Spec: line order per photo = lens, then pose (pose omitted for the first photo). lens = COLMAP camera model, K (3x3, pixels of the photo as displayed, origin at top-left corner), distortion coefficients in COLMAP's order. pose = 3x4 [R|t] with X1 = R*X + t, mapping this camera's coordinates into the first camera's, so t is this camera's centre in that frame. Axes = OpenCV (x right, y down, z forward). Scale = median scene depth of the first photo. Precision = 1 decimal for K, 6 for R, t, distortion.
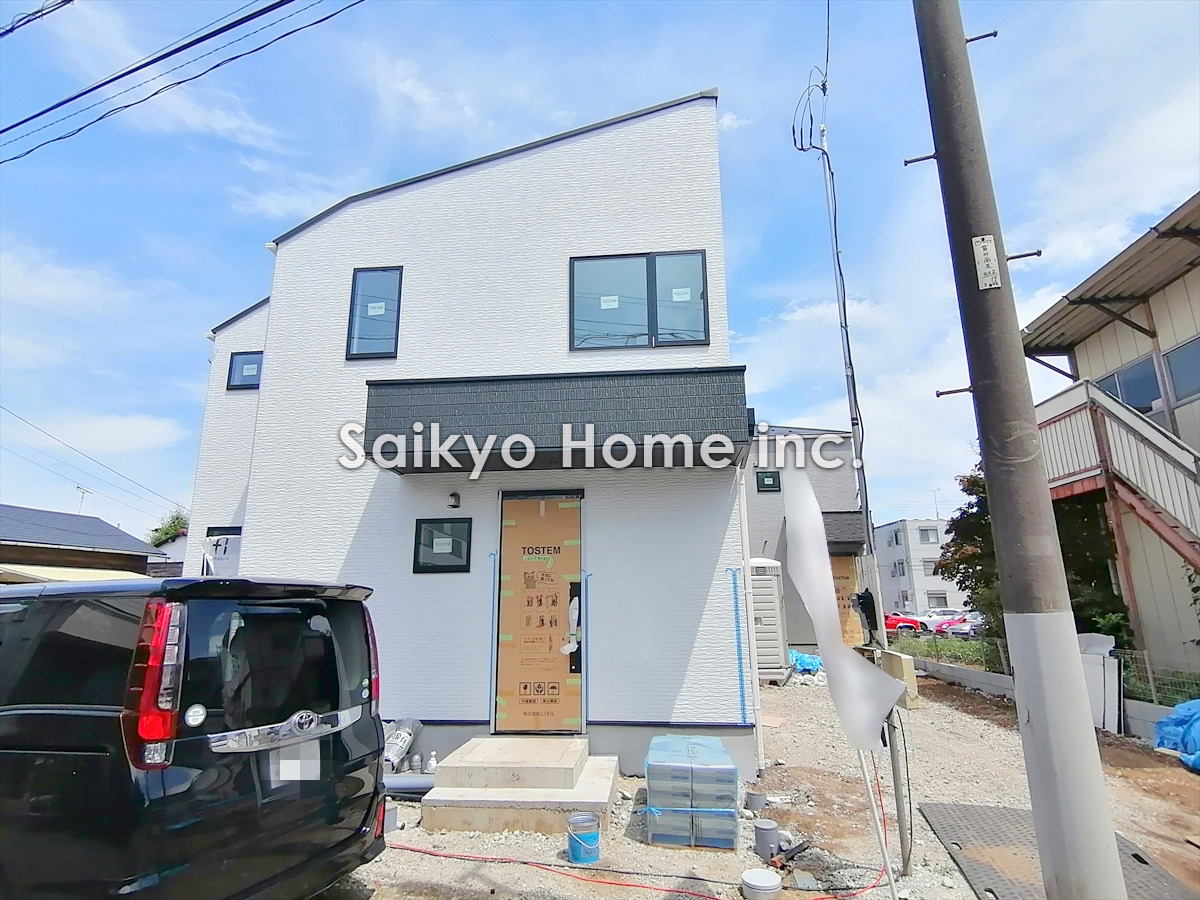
lens RADIAL K [[595.9, 0, 593.1], [0, 595.9, 456.6], [0, 0, 1]] dist [0.025872, -0.030727]
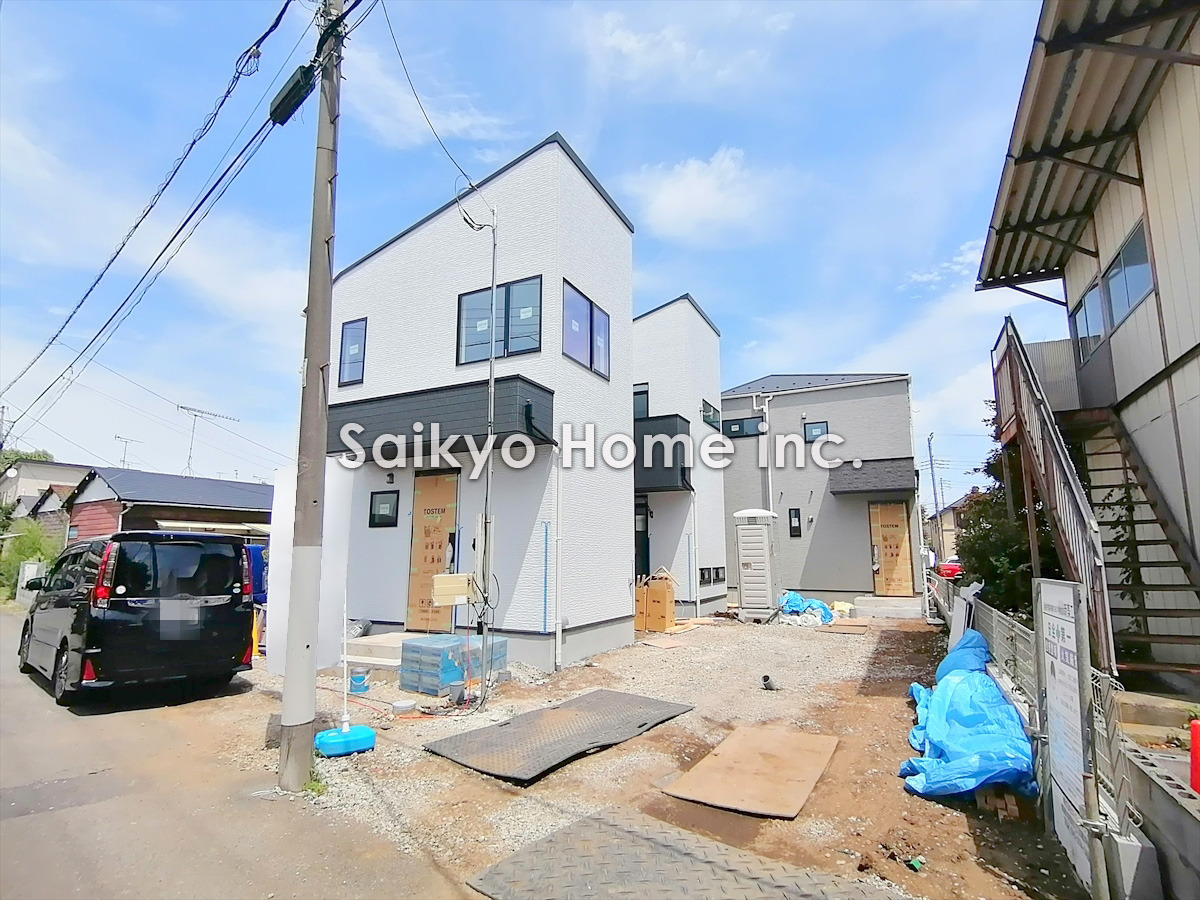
lens RADIAL K [[600.9, 0, 599.6], [0, 600.9, 452.3], [0, 0, 1]] dist [0.022453, -0.035258]
pose [[0.930182, -0.052097, -0.363384, 0.820862], [0.080104, 0.994830, 0.062425, -0.043860], [0.358253, -0.087175, 0.929546, -0.199554]]
